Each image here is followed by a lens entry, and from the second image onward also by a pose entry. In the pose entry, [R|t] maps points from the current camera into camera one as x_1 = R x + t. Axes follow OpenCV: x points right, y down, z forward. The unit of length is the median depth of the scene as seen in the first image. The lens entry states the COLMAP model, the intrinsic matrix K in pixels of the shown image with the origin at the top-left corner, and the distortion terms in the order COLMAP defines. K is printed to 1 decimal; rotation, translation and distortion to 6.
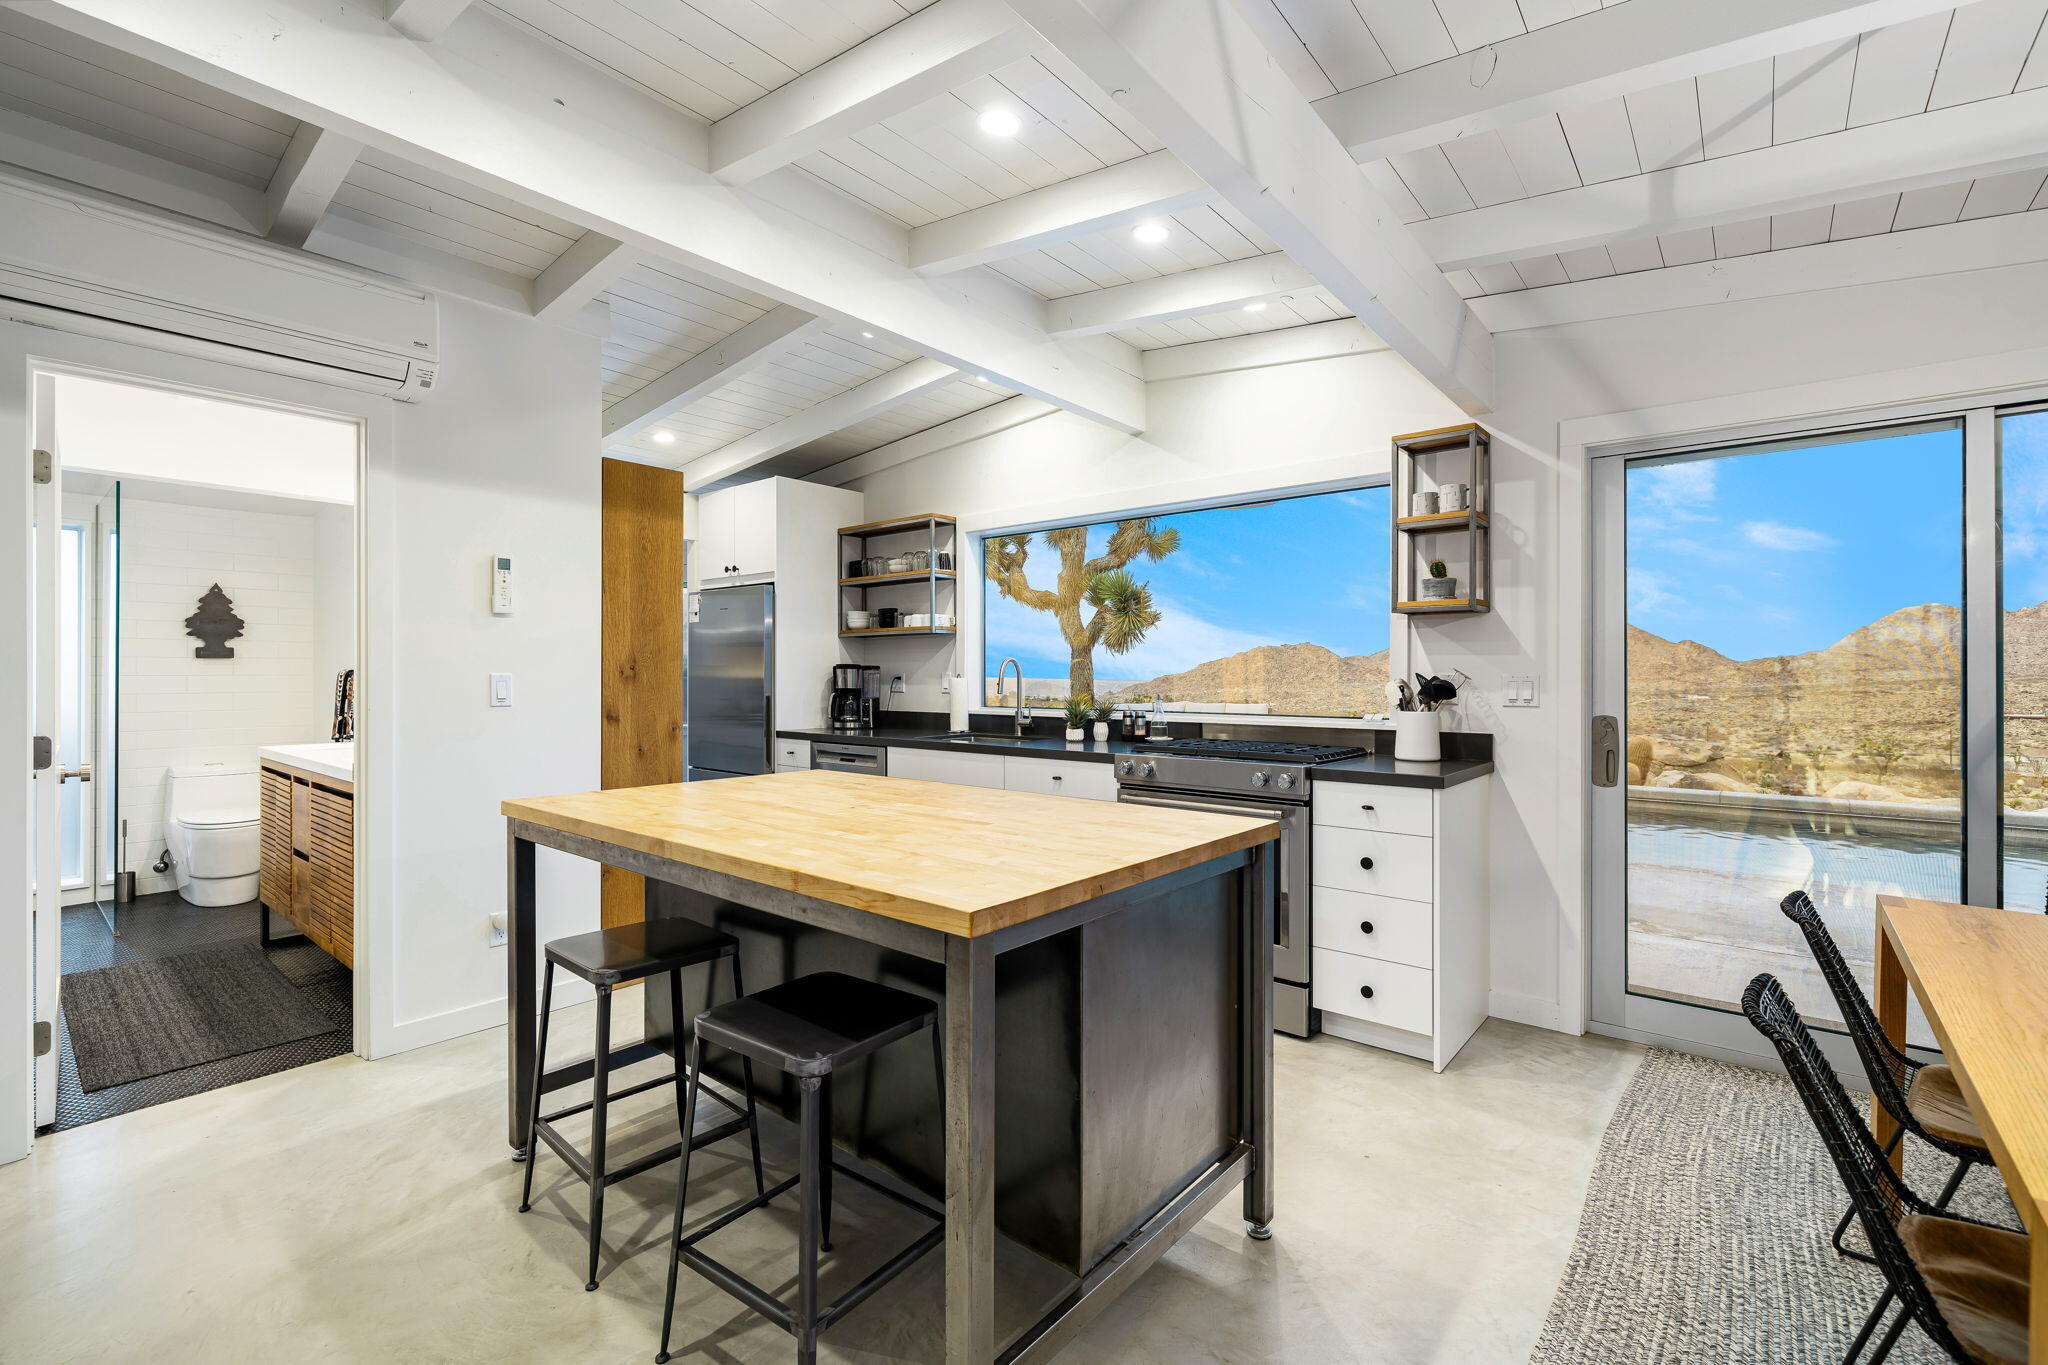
lens RADIAL K [[901.6, 0, 1016.8], [0, 901.6, 677.2], [0, 0, 1]] dist [0.004684, 0.000883]
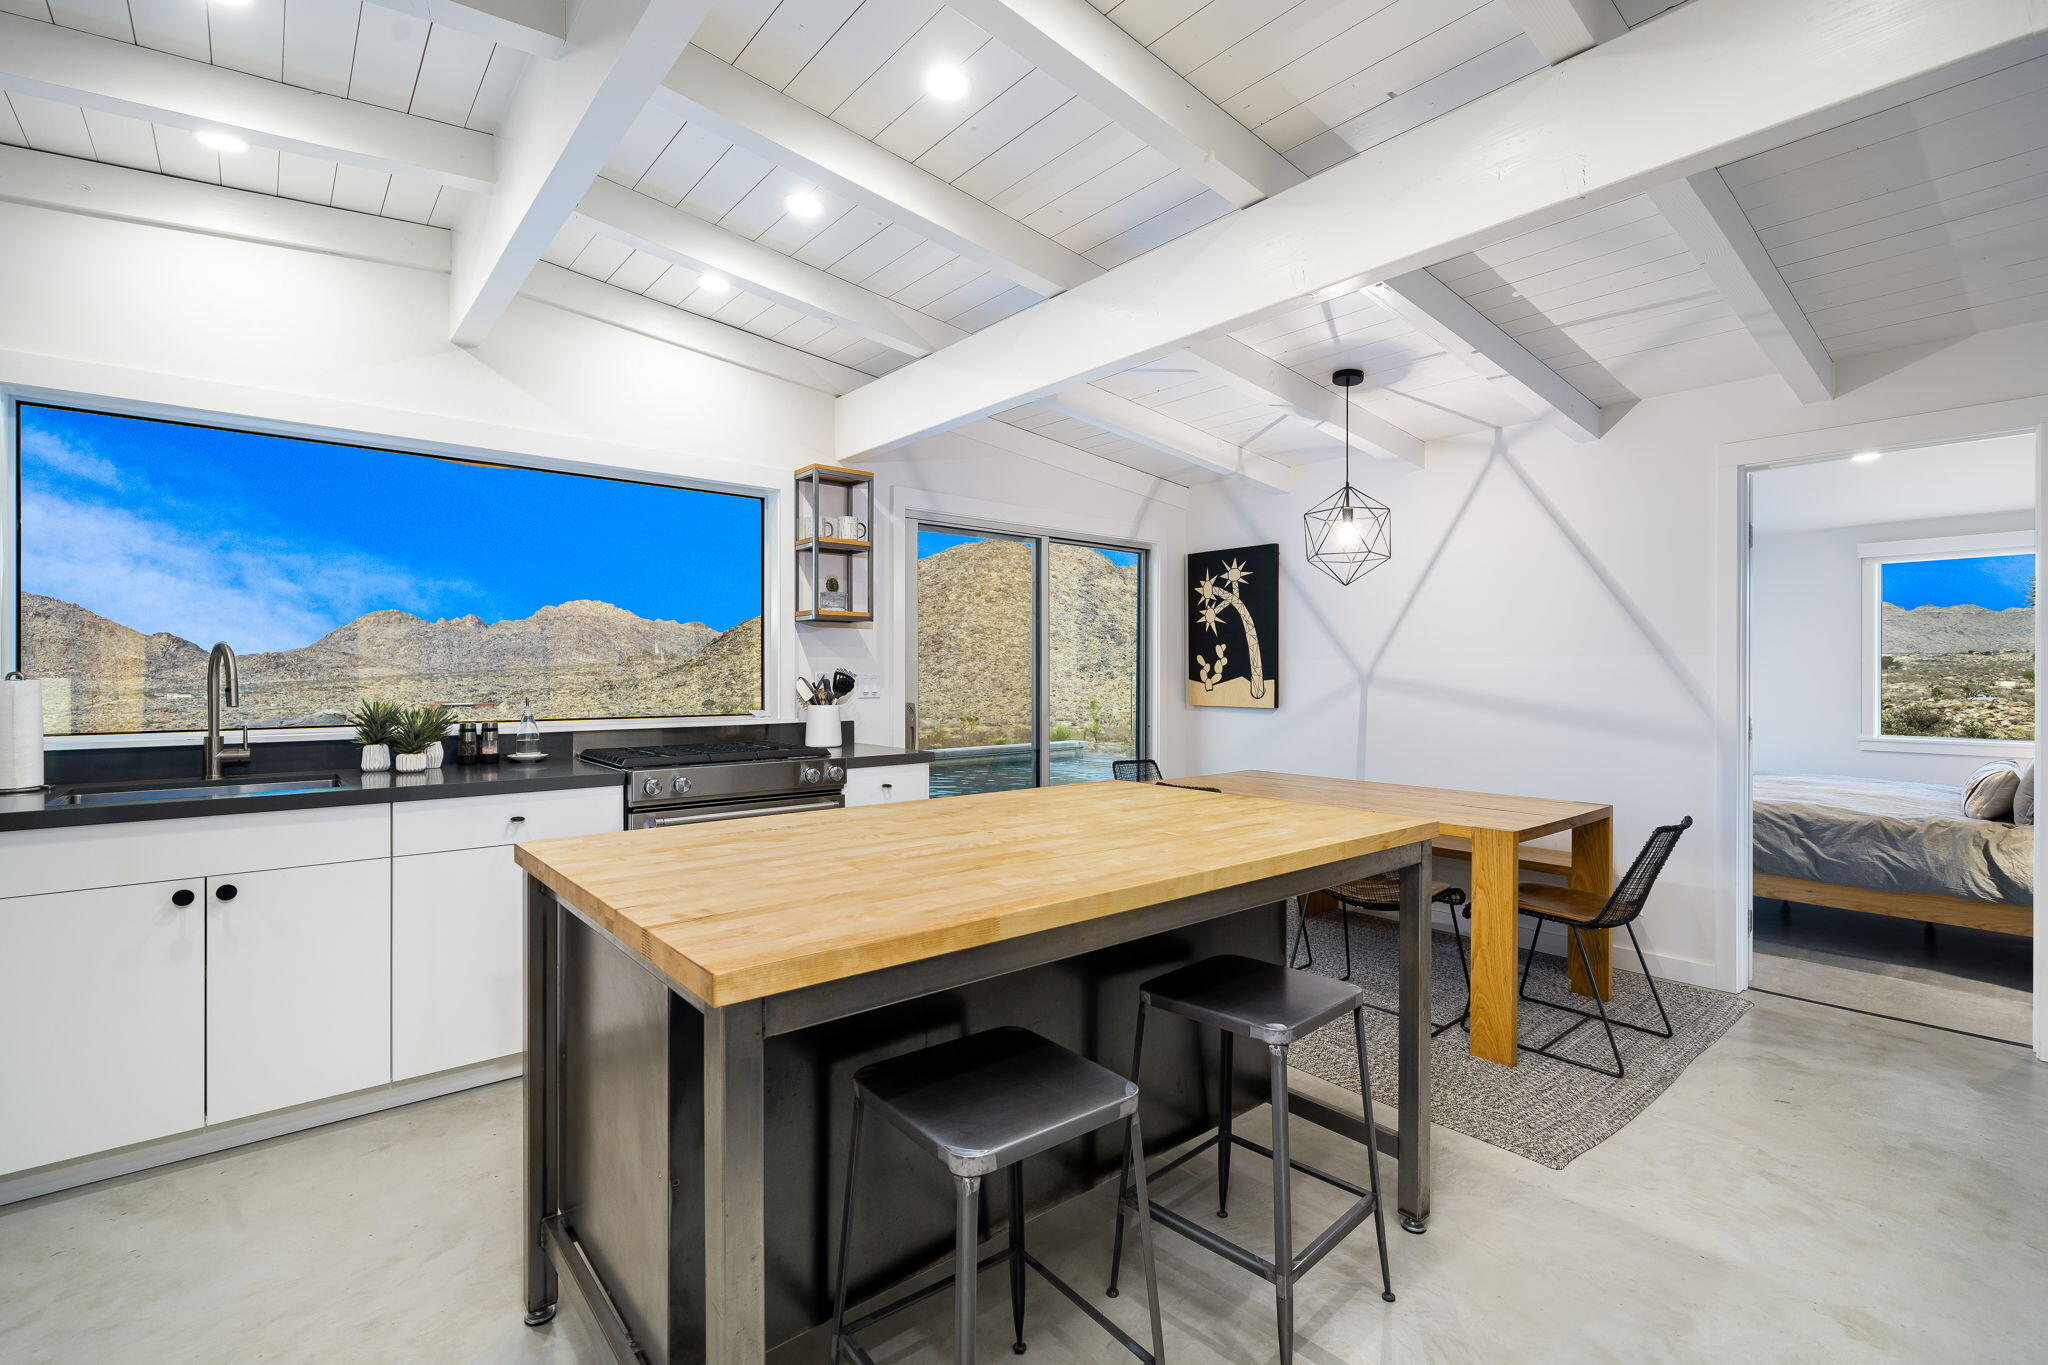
lens RADIAL K [[901.6, 0, 1029.5], [0, 901.6, 687.2], [0, 0, 1]] dist [0.004684, 0.000883]
pose [[0.165515, -0.016476, 0.986070, -0.651510], [0.001796, 0.999864, 0.016405, -0.003211], [-0.986206, -0.000945, 0.165522, 0.541331]]
